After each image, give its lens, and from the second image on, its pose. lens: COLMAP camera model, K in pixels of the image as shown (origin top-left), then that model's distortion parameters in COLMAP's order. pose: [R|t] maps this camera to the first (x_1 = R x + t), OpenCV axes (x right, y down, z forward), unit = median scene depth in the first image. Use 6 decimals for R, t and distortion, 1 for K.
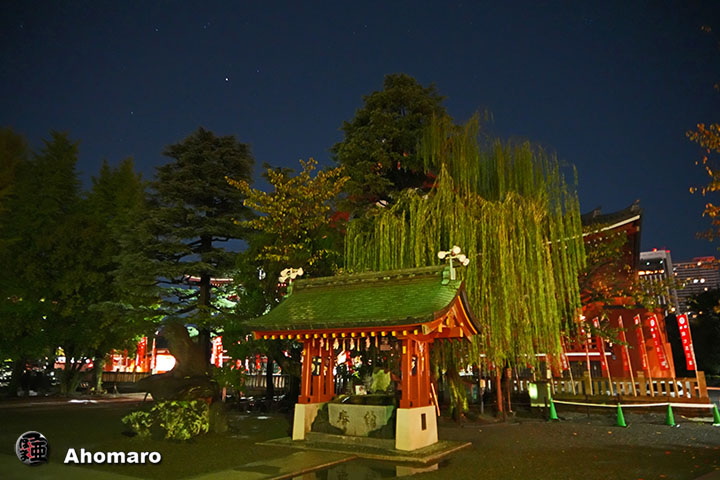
lens RADIAL K [[477.6, 0, 360.0], [0, 477.6, 240.0], [0, 0, 1]] dist [-0.040865, 0.038826]
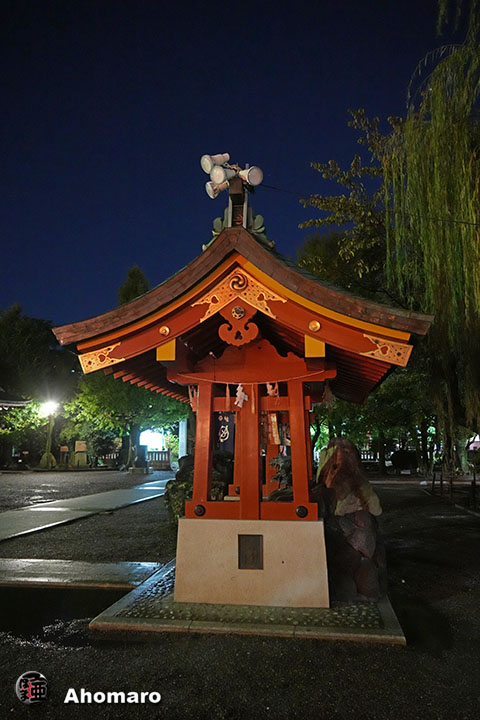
lens RADIAL K [[517.7, 0, 240.0], [0, 517.7, 360.0], [0, 0, 1]] dist [-0.054559, -0.000290]
pose [[0.372088, -0.166489, -0.913144, 0.571404], [0.252907, 0.964745, -0.072842, 0.220144], [0.893078, -0.203837, 0.401076, 0.770523]]
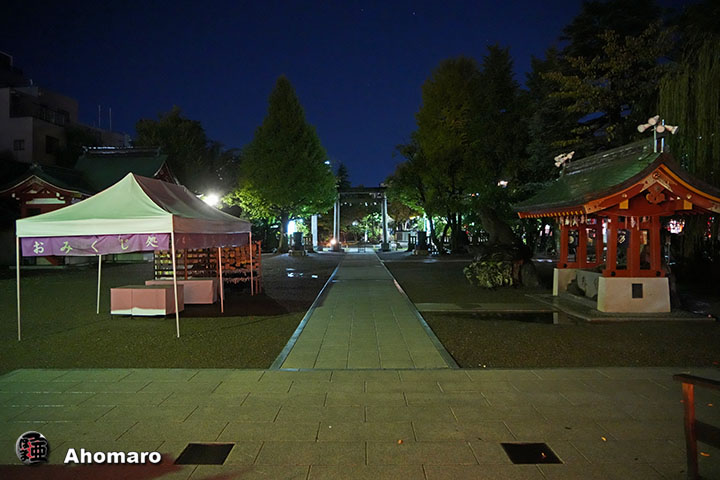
lens RADIAL K [[477.6, 0, 360.0], [0, 477.6, 240.0], [0, 0, 1]] dist [-0.040865, 0.038826]
pose [[0.507139, 0.009081, -0.861817, 0.675558], [0.231606, 0.961727, 0.146423, -0.021929], [0.830162, -0.273859, 0.485626, 0.006480]]
